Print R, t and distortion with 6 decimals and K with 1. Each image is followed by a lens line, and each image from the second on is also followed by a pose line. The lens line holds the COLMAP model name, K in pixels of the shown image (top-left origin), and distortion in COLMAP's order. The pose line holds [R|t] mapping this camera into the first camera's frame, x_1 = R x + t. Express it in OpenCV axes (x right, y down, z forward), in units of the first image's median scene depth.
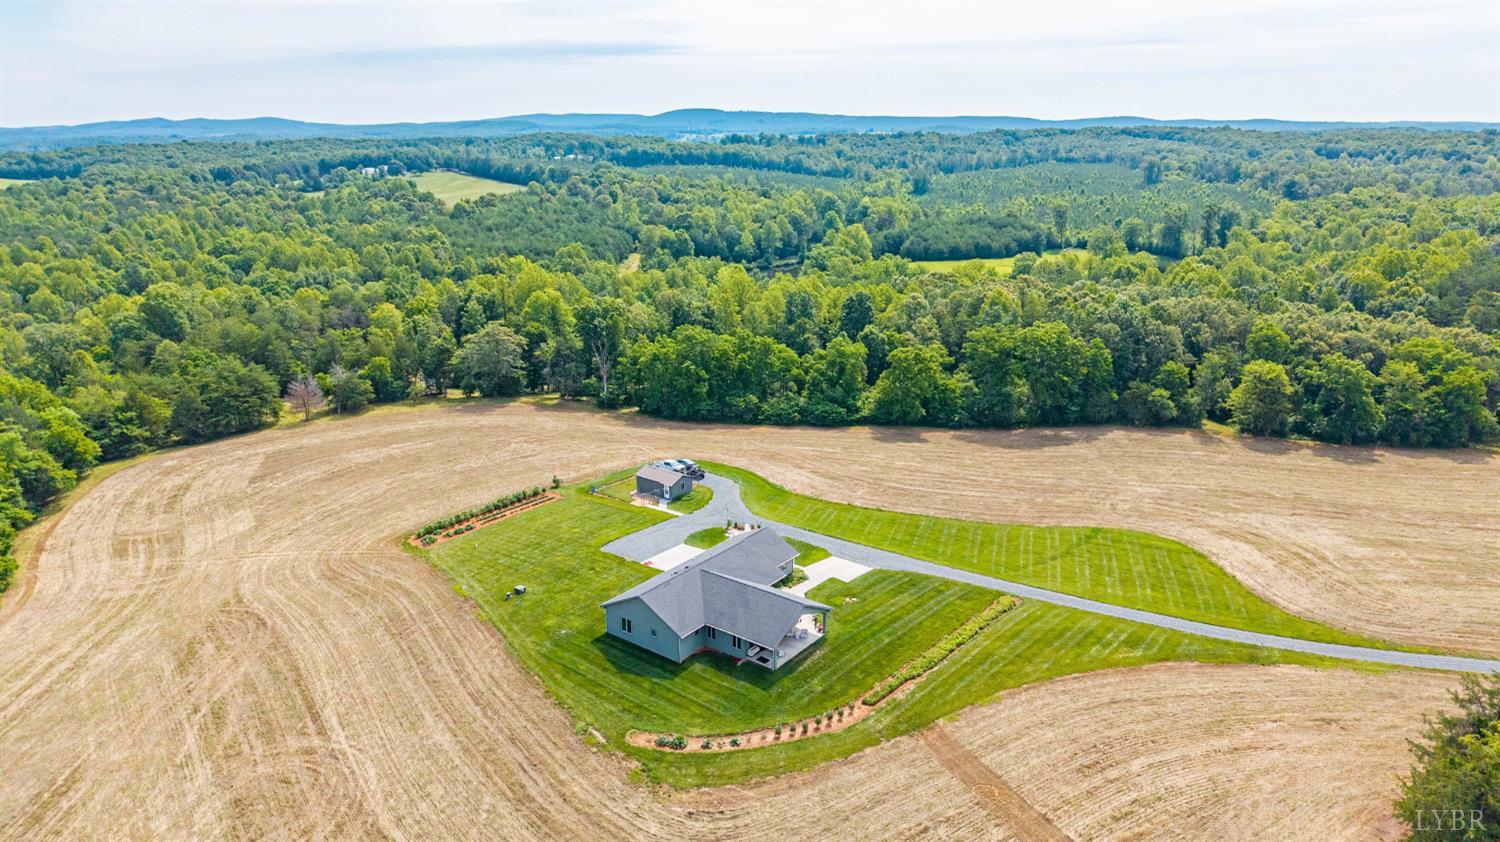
lens RADIAL K [[1004.2, 0, 753.0], [0, 1004.2, 420.2], [0, 0, 1]] dist [0.002318, -0.001324]
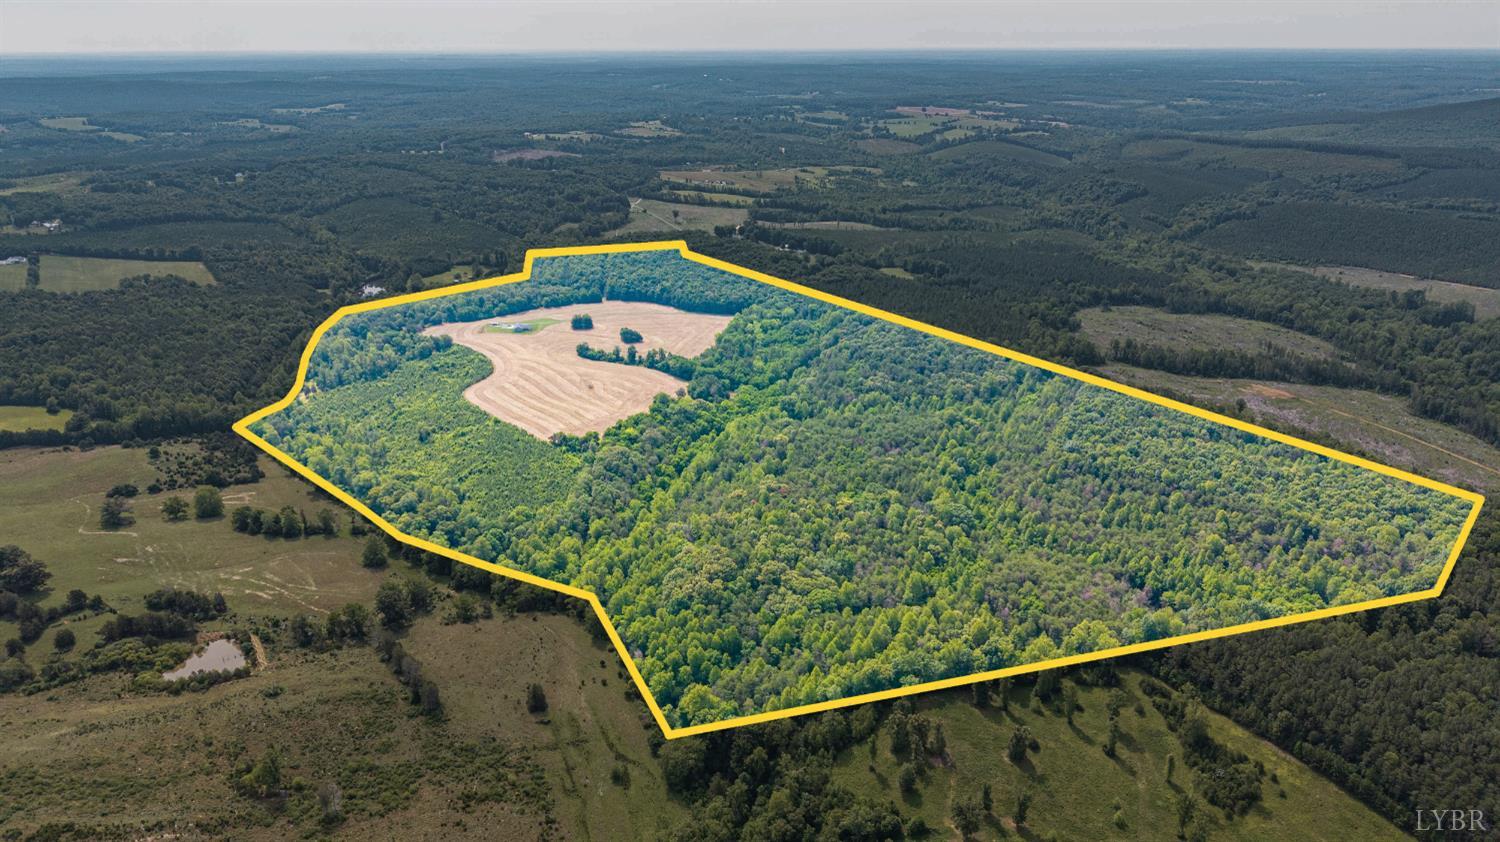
lens RADIAL K [[1004.2, 0, 753.0], [0, 1004.2, 420.2], [0, 0, 1]] dist [0.002318, -0.001324]
pose [[0.686579, -0.254659, 0.680997, -1.399291], [0.199488, 0.966688, 0.160370, -0.026244], [-0.699152, 0.025744, 0.714510, -2.011142]]
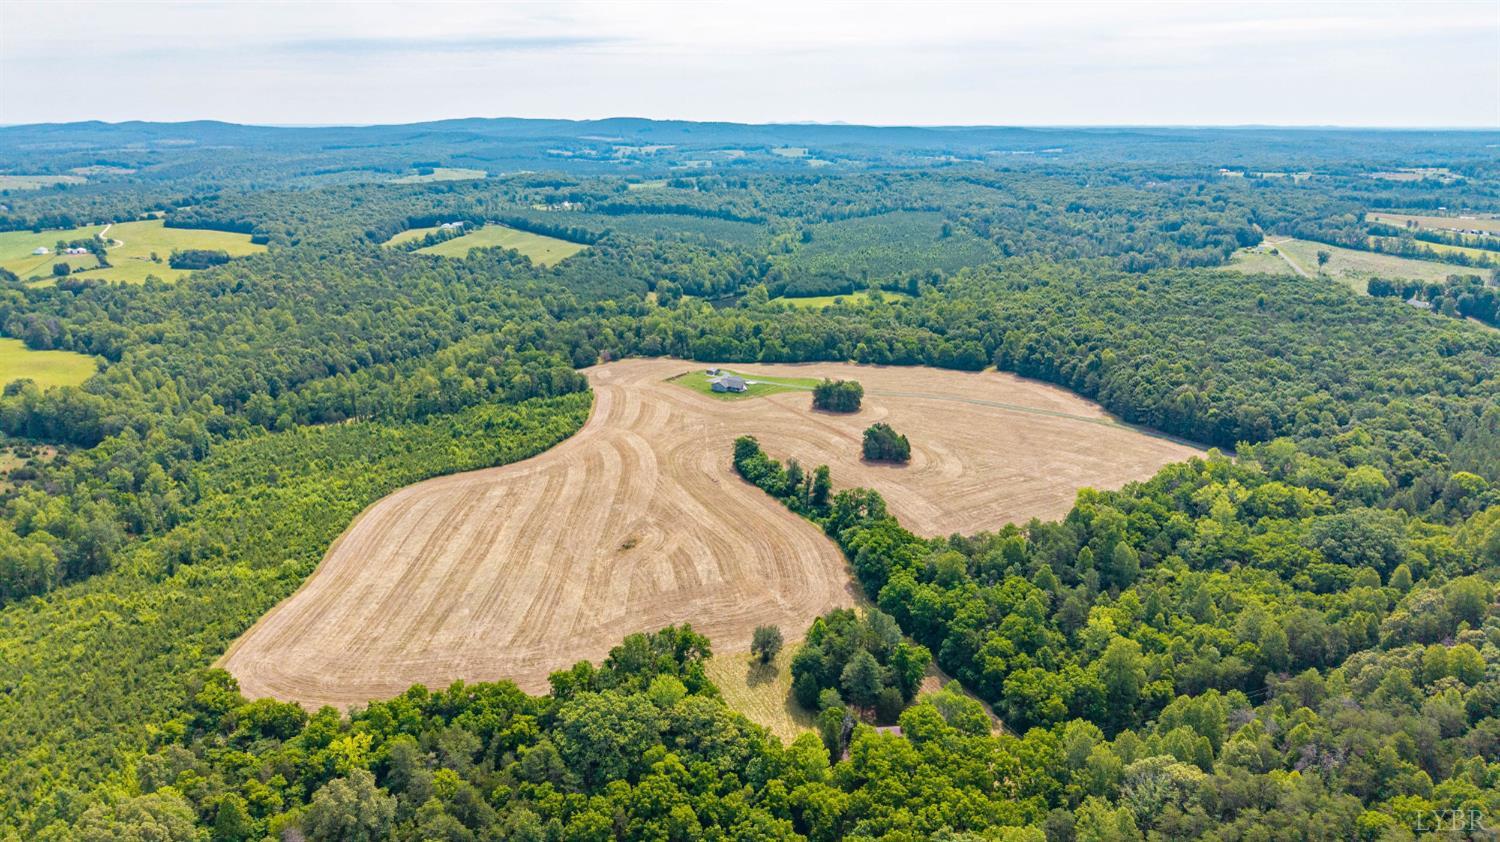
lens RADIAL K [[1004.2, 0, 753.0], [0, 1004.2, 420.2], [0, 0, 1]] dist [0.002318, -0.001324]
pose [[0.997133, -0.016872, 0.073760, -0.072293], [0.016171, 0.999818, 0.010093, 0.070732], [-0.073917, -0.008871, 0.997225, -1.045504]]
